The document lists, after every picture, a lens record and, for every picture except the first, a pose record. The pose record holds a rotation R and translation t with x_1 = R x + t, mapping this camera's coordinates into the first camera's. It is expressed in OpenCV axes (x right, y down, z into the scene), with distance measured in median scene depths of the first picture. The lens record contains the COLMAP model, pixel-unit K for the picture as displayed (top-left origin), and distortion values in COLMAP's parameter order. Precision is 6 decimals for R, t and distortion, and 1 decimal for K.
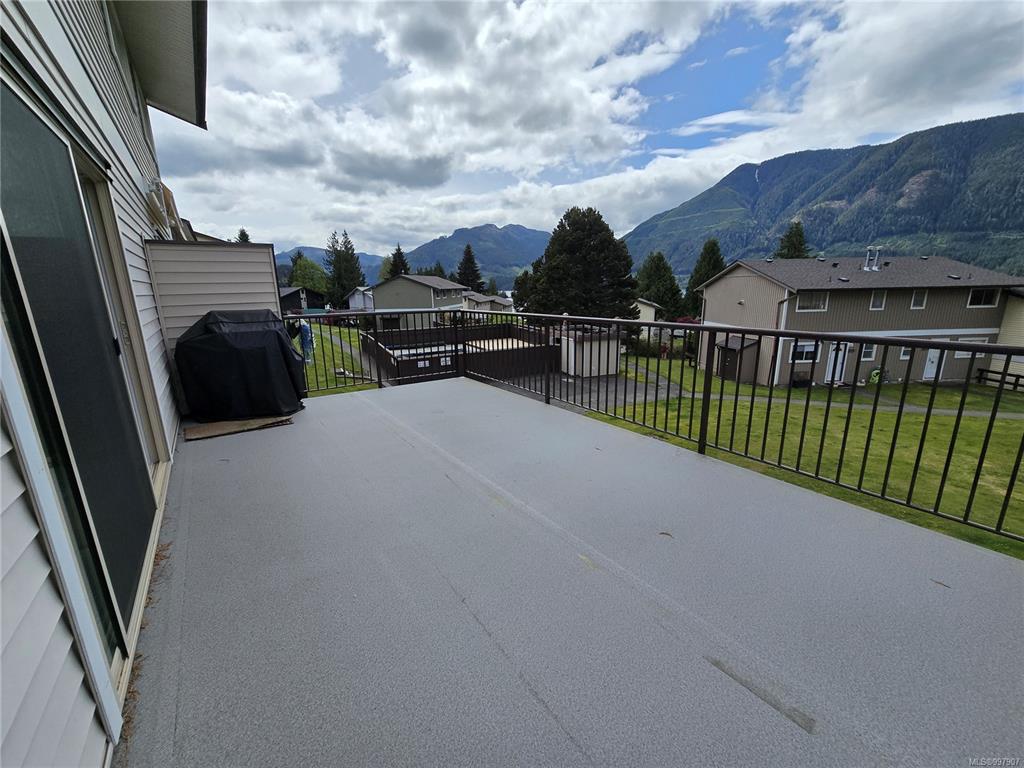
lens RADIAL K [[420.0, 0, 506.3], [0, 420.0, 389.5], [0, 0, 1]] dist [-0.009477, 0.003038]
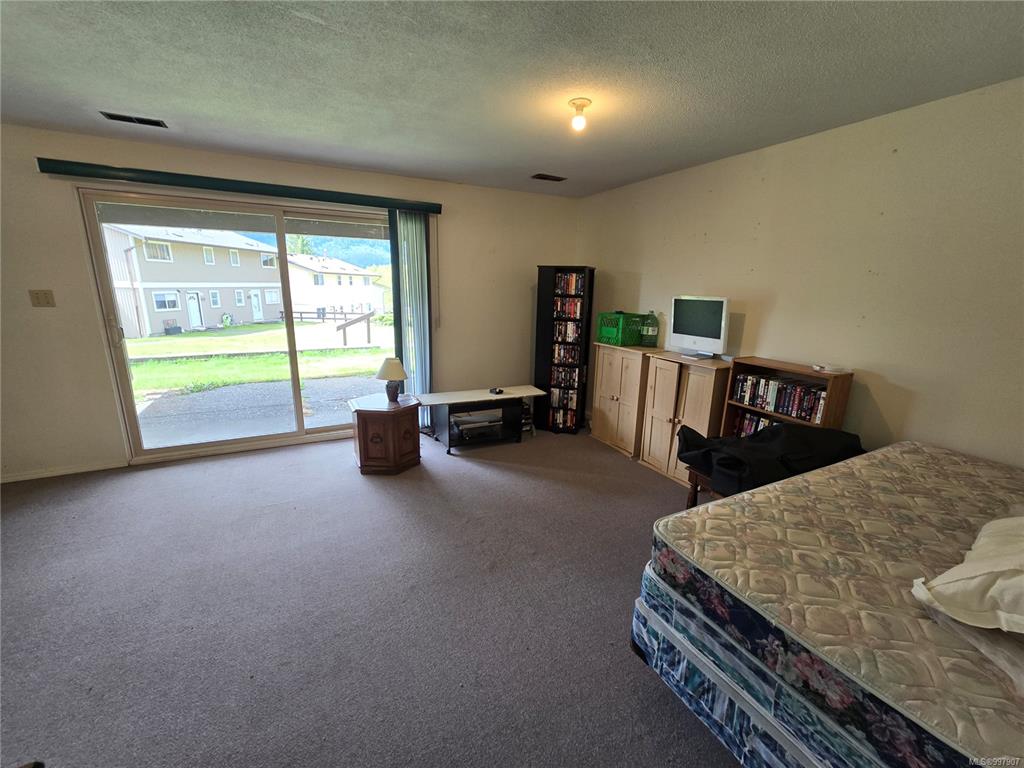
lens RADIAL K [[420.0, 0, 509.2], [0, 420.0, 387.3], [0, 0, 1]] dist [-0.009477, 0.003038]
pose [[0.141237, -0.211948, 0.967021, -0.109837], [0.214503, 0.960159, 0.179115, 0.055446], [-0.966458, 0.182131, 0.181074, 0.003909]]
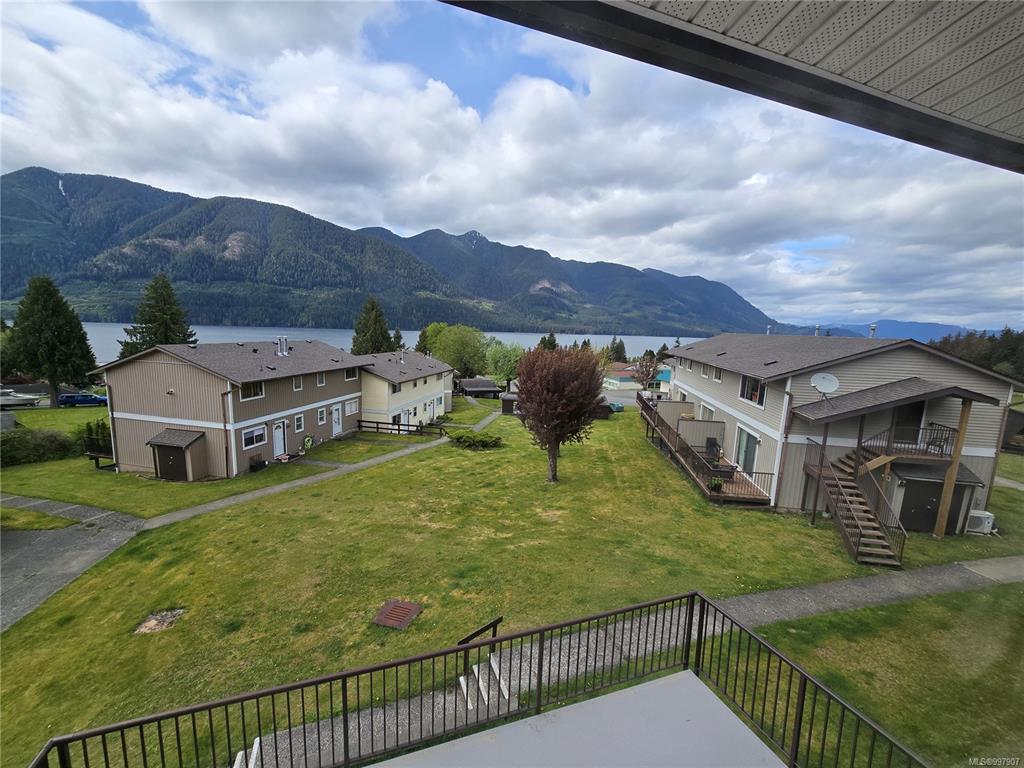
lens RADIAL K [[420.0, 0, 507.3], [0, 420.0, 388.3], [0, 0, 1]] dist [-0.009477, 0.003038]
pose [[0.265524, -0.110303, 0.957774, -0.052122], [0.192510, 0.979494, 0.059435, -0.069789], [-0.944689, 0.168599, 0.281313, 0.039829]]
